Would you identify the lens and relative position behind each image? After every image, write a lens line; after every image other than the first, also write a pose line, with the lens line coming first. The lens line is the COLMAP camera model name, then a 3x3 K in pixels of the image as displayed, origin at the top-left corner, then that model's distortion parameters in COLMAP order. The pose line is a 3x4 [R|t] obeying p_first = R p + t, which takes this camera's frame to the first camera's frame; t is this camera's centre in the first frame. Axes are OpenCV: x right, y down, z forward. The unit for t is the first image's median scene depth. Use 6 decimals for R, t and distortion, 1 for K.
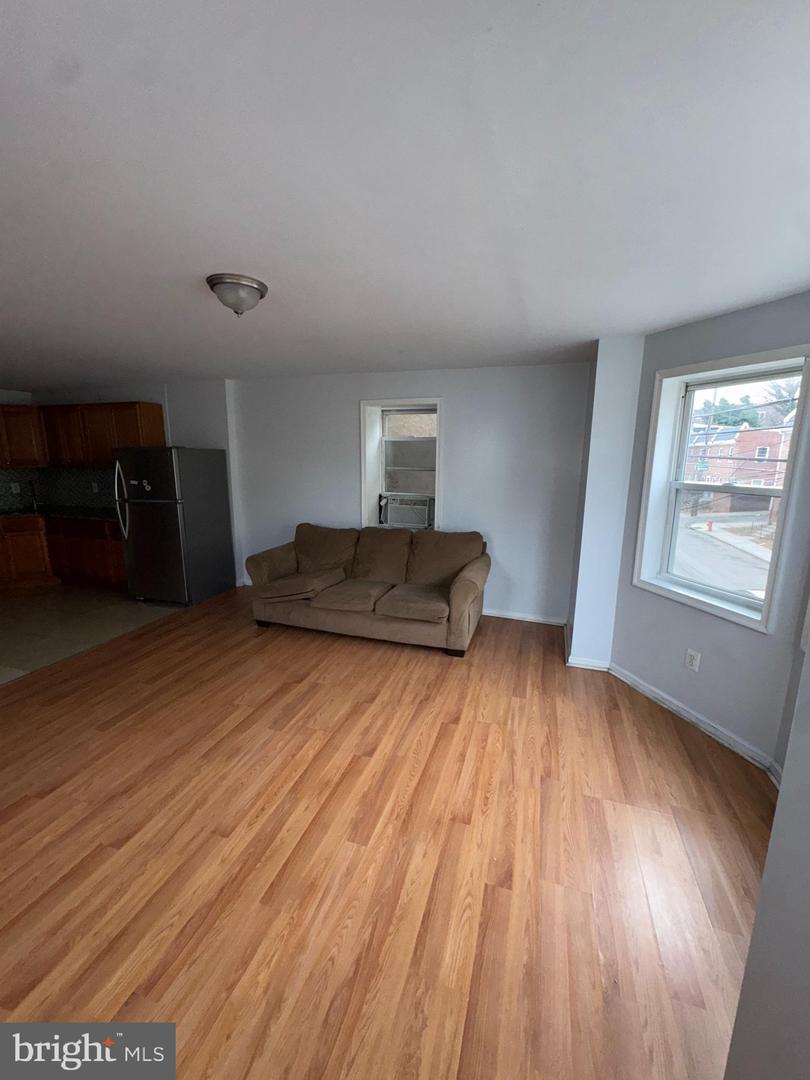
lens RADIAL K [[429.2, 0, 404.9], [0, 429.2, 537.7], [0, 0, 1]] dist [-0.002813, -0.000003]
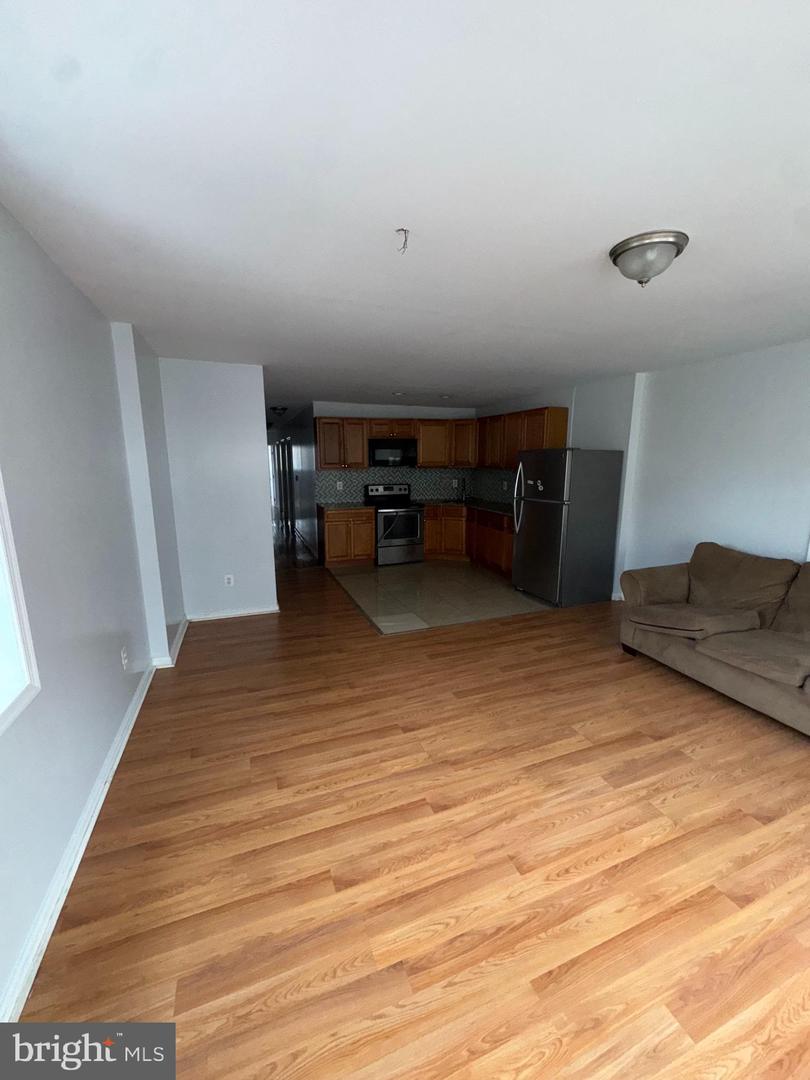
lens RADIAL K [[429.2, 0, 404.9], [0, 429.2, 537.7], [0, 0, 1]] dist [-0.002813, -0.000003]
pose [[0.634500, 0.135874, -0.760887, 0.011662], [-0.142539, 0.988112, 0.057588, -0.011332], [0.759666, 0.071917, 0.646324, 0.099641]]
